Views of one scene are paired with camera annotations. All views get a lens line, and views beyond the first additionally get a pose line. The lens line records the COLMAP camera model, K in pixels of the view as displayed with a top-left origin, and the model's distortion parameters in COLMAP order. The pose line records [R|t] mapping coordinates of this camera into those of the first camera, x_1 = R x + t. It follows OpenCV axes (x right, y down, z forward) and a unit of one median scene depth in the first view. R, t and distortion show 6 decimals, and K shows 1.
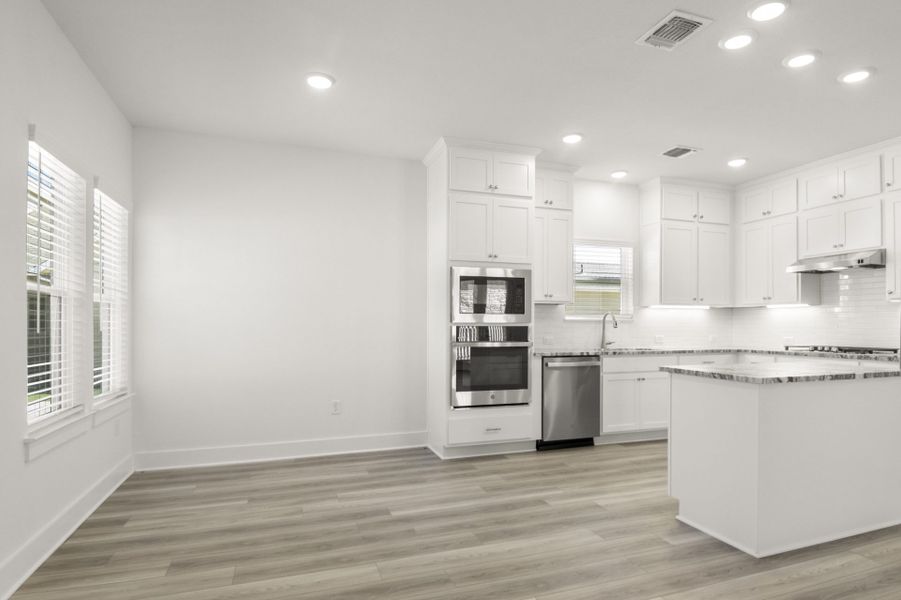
lens RADIAL K [[491.1, 0, 460.0], [0, 491.1, 326.3], [0, 0, 1]] dist [0.031744, -0.045305]
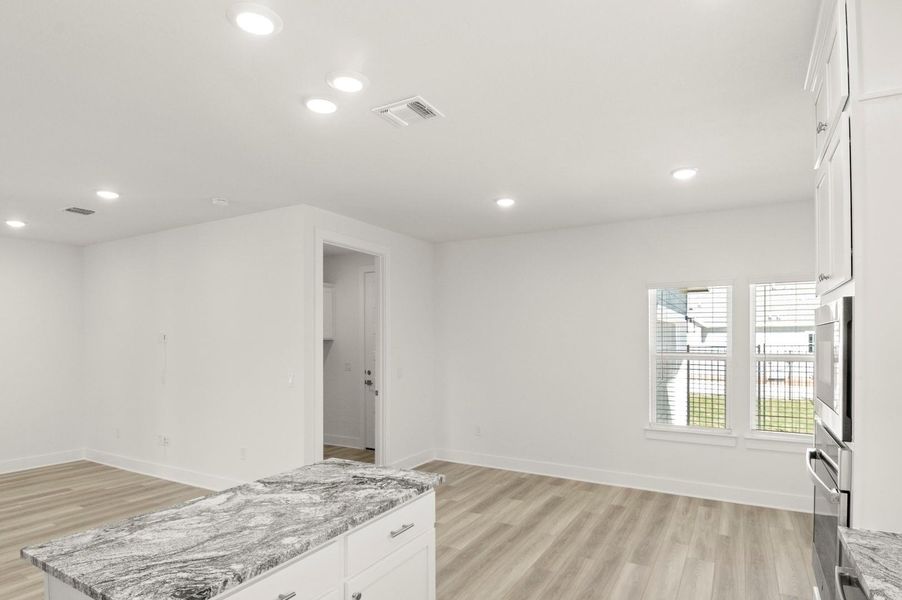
lens RADIAL K [[488.2, 0, 462.1], [0, 488.2, 337.5], [0, 0, 1]] dist [0.036235, -0.044553]
pose [[-0.754277, -0.002260, -0.656552, 0.620332], [-0.001055, 0.999997, -0.002230, -0.086695], [0.656555, -0.000990, -0.754277, 1.126368]]
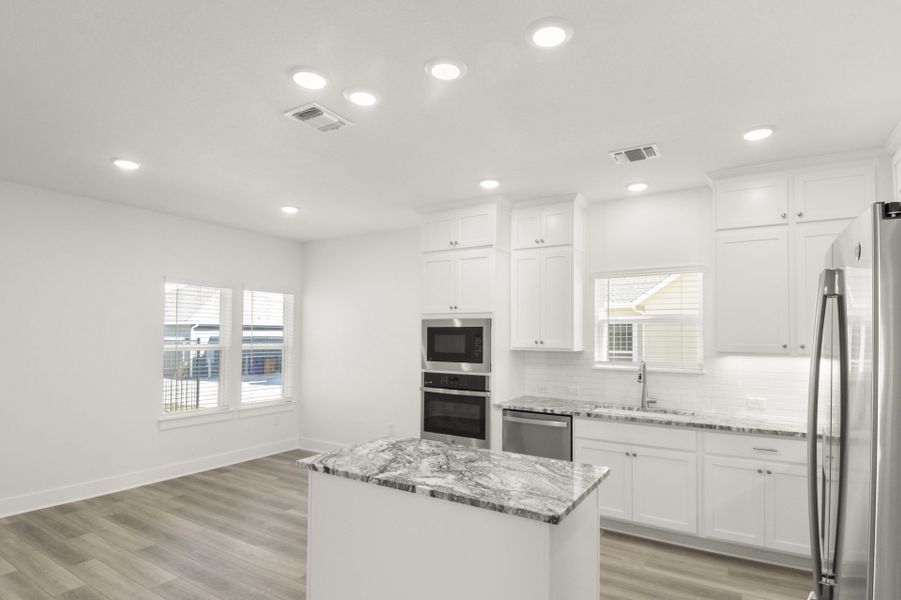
lens RADIAL K [[475.2, 0, 462.9], [0, 475.2, 321.2], [0, 0, 1]] dist [0.031049, -0.040167]
pose [[0.629264, -0.020732, -0.776915, 0.878200], [-0.008656, 0.999395, -0.033680, -0.079335], [0.777143, 0.027918, 0.628704, 0.372023]]
